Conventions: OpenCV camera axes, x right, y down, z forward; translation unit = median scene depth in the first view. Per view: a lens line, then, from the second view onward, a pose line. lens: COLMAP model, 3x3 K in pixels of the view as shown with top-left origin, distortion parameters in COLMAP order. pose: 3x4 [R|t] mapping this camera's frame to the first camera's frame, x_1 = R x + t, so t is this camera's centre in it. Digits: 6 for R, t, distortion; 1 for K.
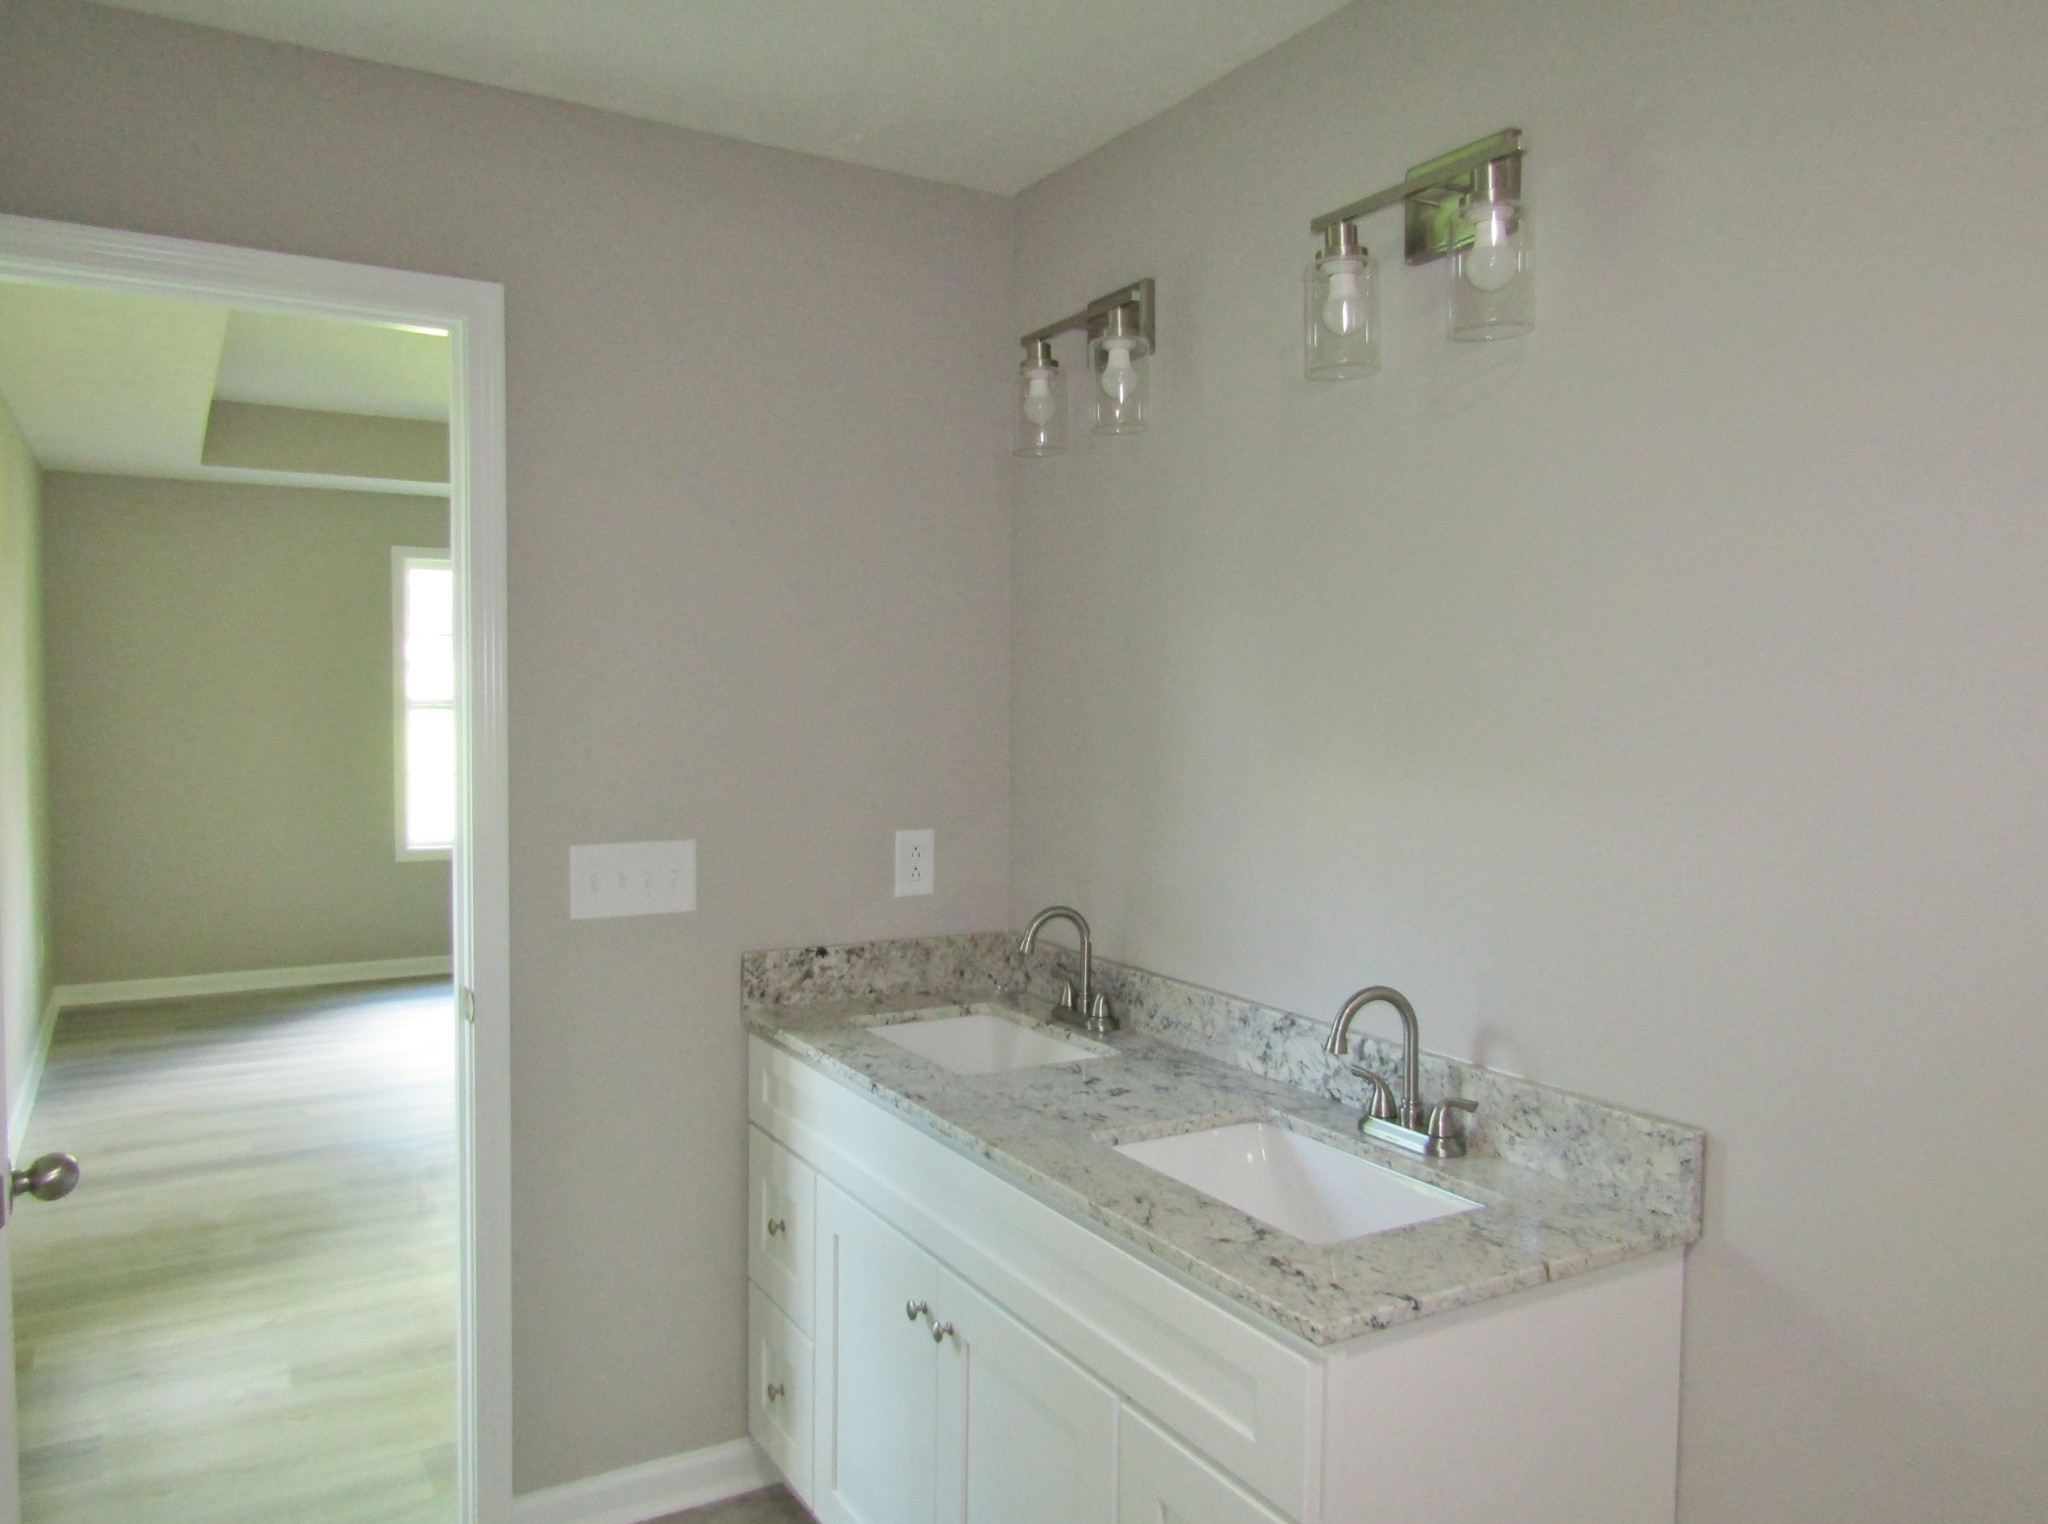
lens RADIAL K [[1459.6, 0, 1017.9], [0, 1459.6, 755.8], [0, 0, 1]] dist [-0.022200, 0.000858]
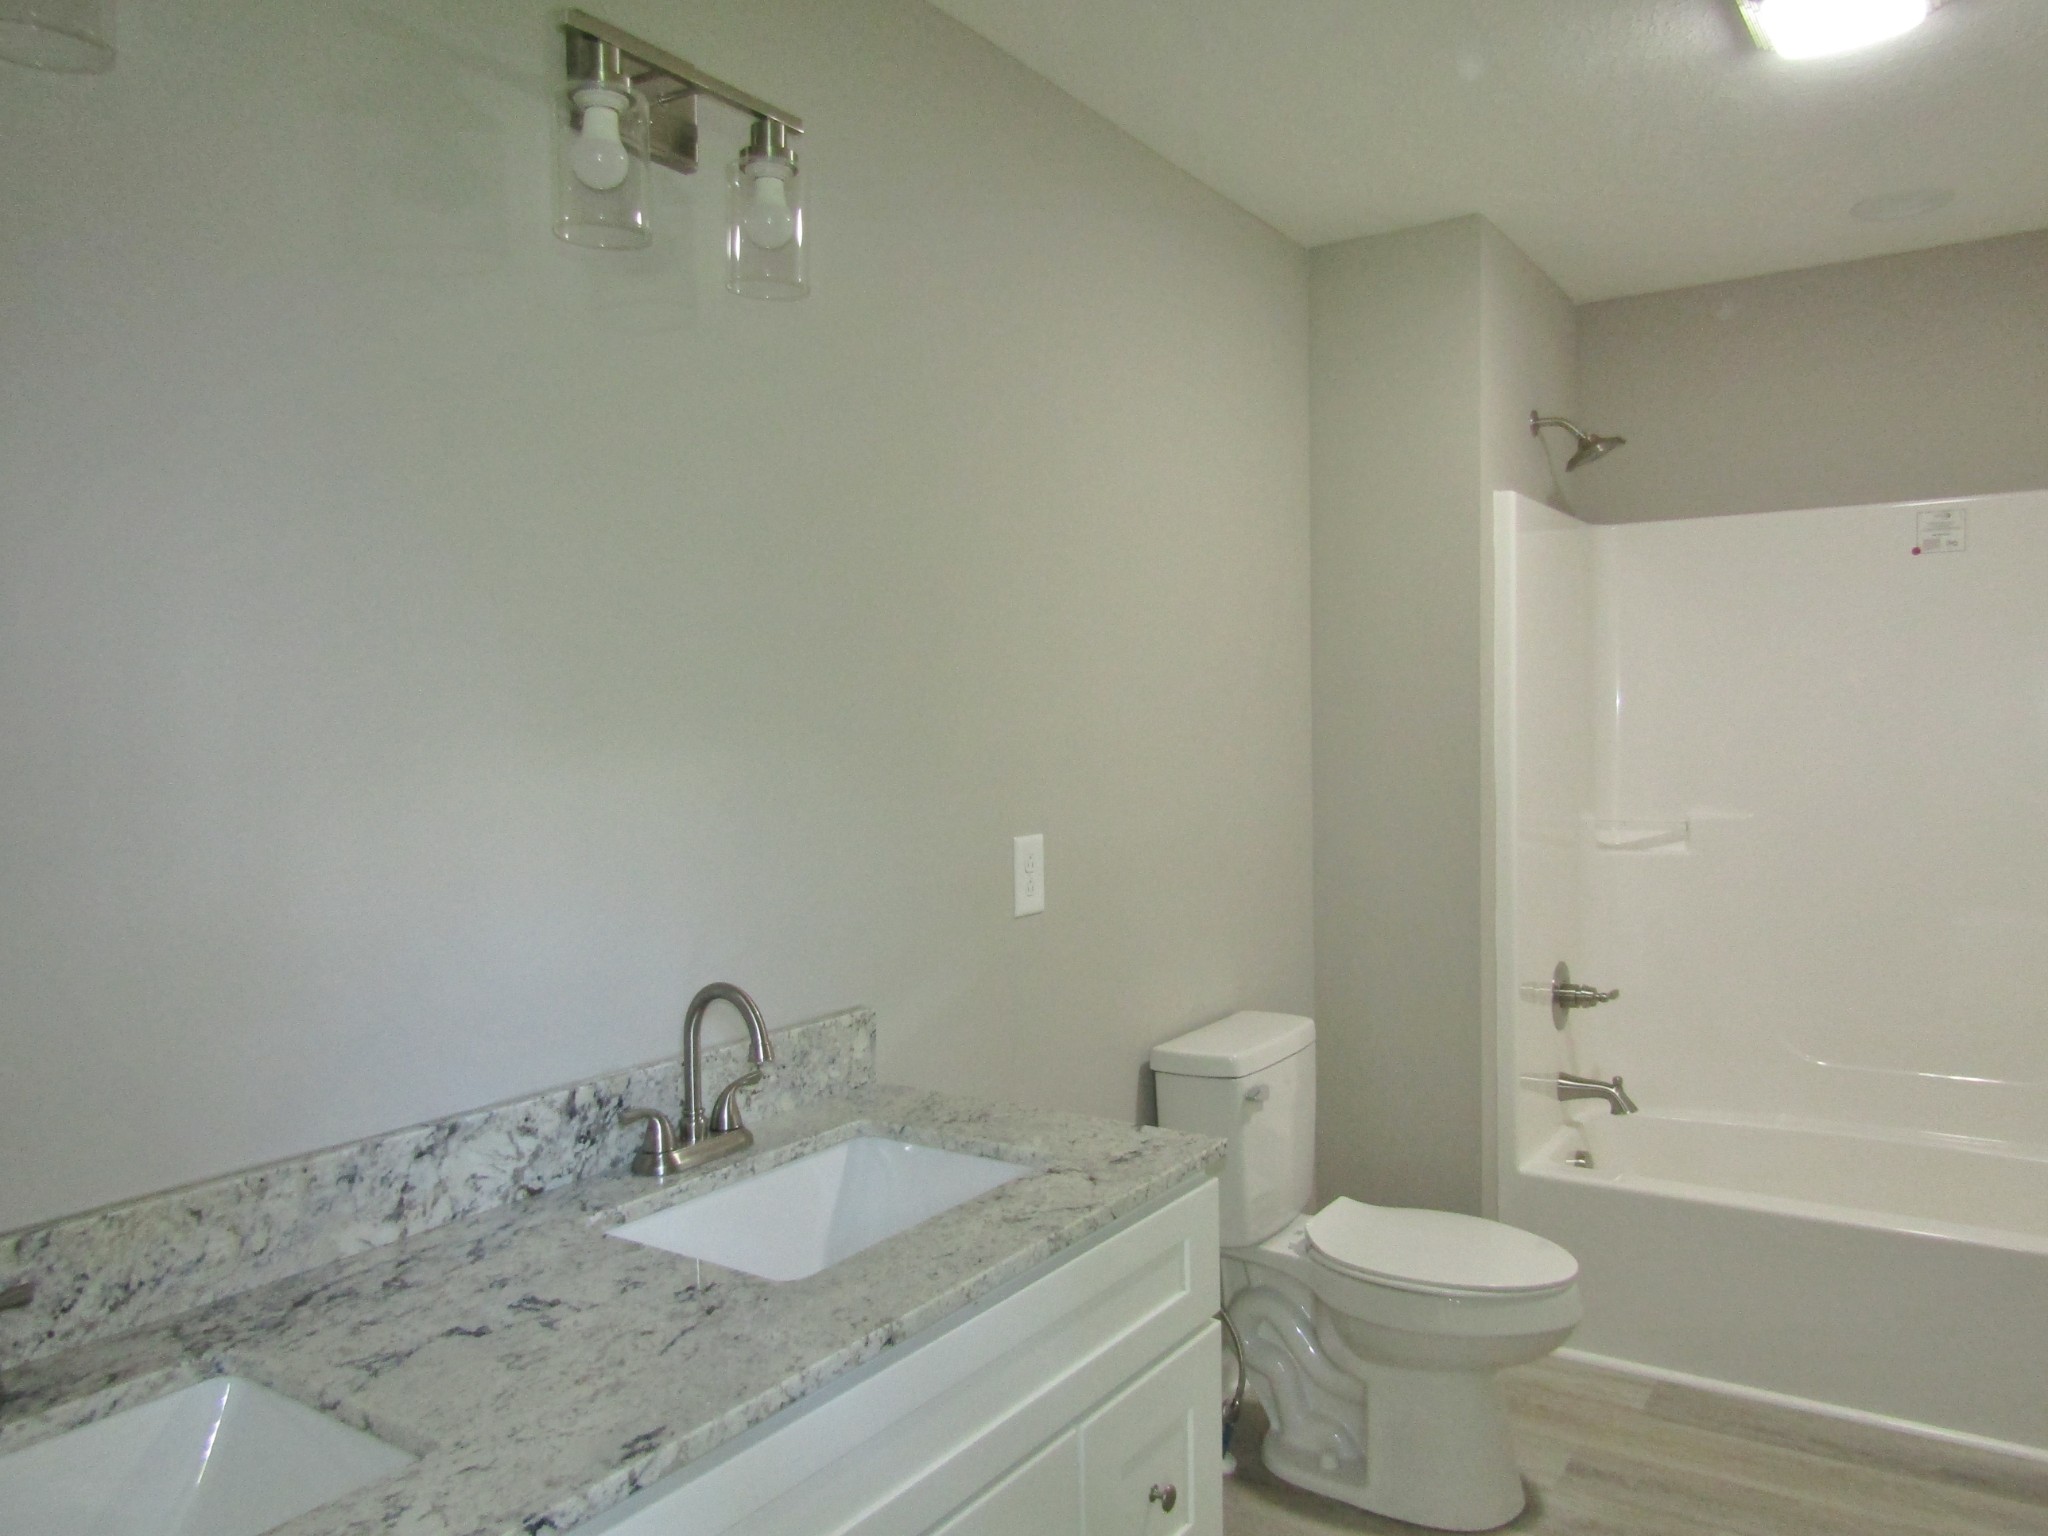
lens RADIAL K [[1459.6, 0, 1024.7], [0, 1459.6, 774.0], [0, 0, 1]] dist [-0.022200, 0.000858]
pose [[-0.424462, -0.036902, 0.904693, -0.539905], [0.053784, 0.996377, 0.065876, -0.011931], [-0.903847, 0.076620, -0.420940, 1.050069]]
